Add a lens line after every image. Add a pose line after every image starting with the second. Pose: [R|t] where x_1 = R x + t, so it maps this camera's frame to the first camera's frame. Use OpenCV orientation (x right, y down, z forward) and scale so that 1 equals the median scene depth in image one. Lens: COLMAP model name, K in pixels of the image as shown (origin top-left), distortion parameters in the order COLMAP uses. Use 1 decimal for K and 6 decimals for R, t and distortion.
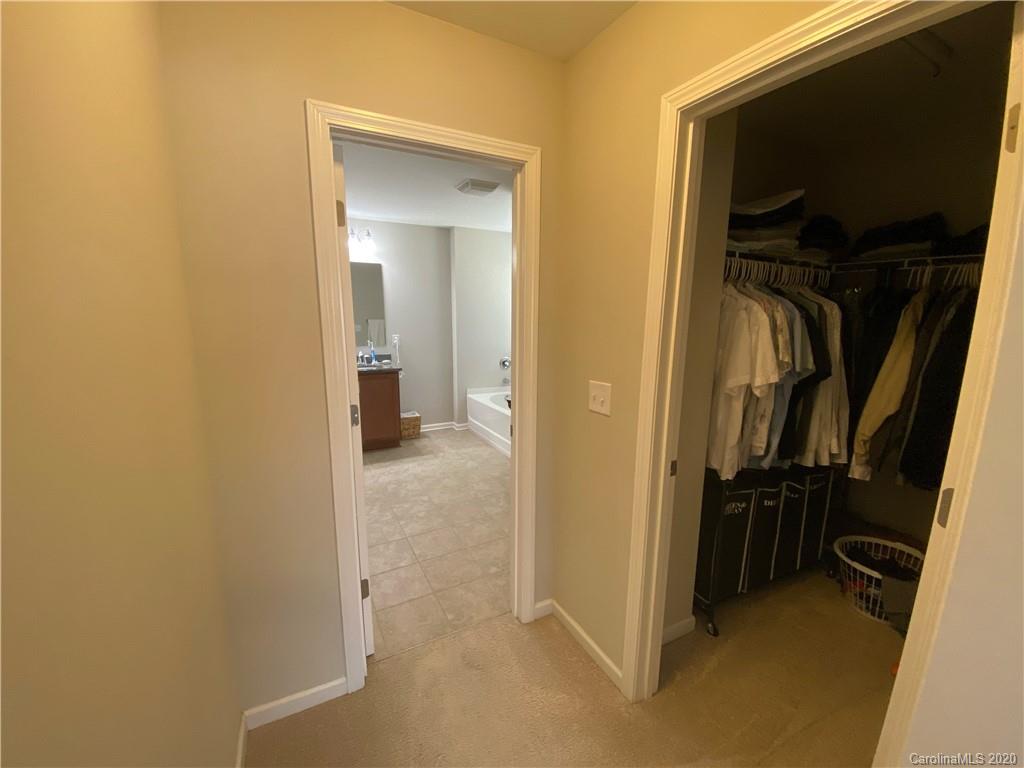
lens RADIAL K [[409.3, 0, 507.1], [0, 409.3, 386.9], [0, 0, 1]] dist [0.001292, -0.000128]
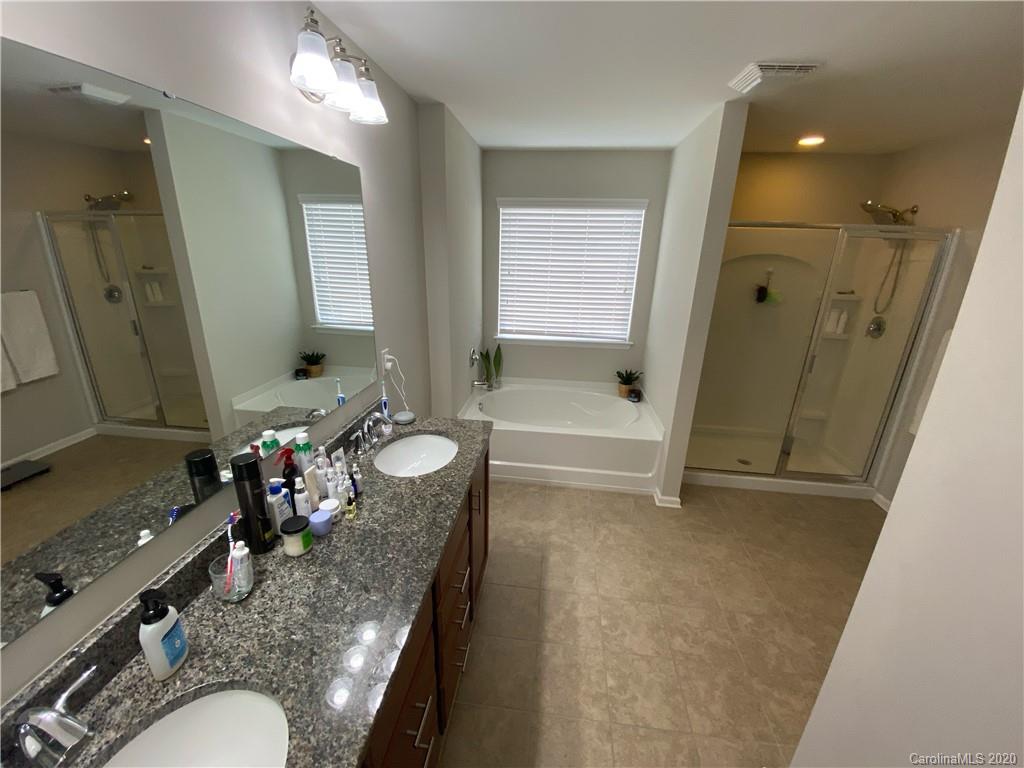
lens RADIAL K [[409.3, 0, 507.1], [0, 409.3, 386.9], [0, 0, 1]] dist [0.001292, -0.000128]
pose [[0.582368, -0.246124, 0.774771, -0.549330], [0.127391, 0.968921, 0.212044, -0.163547], [-0.802881, -0.024789, 0.595623, 0.651098]]
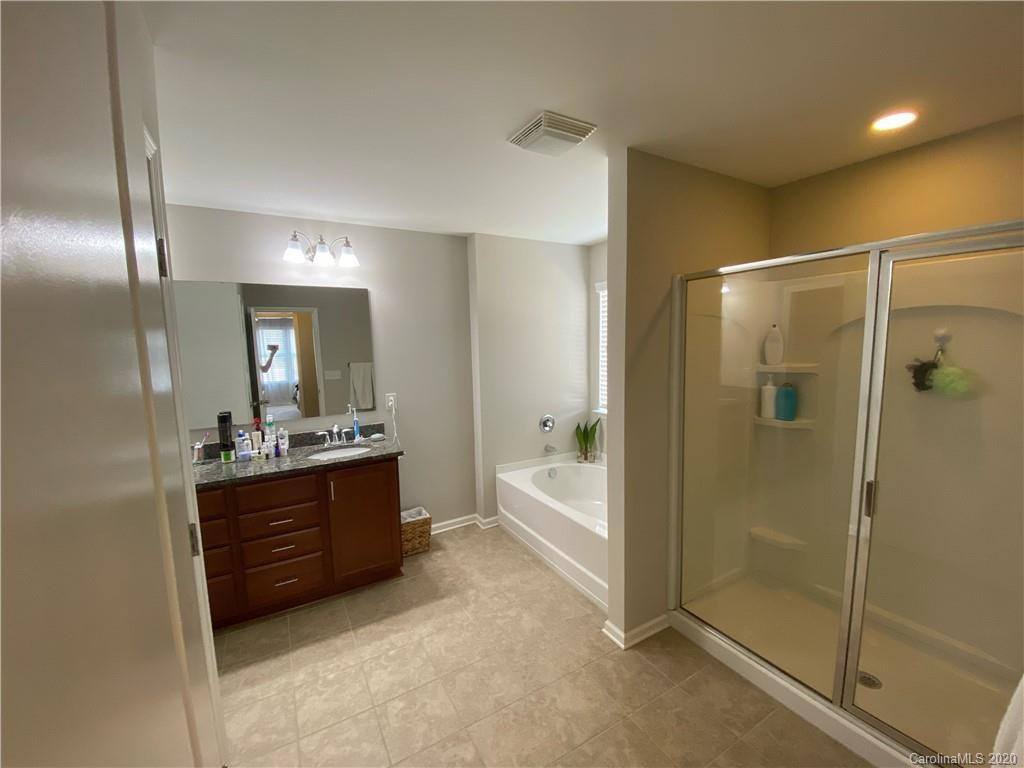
lens RADIAL K [[409.3, 0, 507.1], [0, 409.3, 386.9], [0, 0, 1]] dist [0.001292, -0.000128]
pose [[0.998874, -0.032447, 0.034607, -0.109014], [0.034808, 0.996943, -0.069956, -0.087309], [-0.032231, 0.071081, 0.996950, 0.340412]]
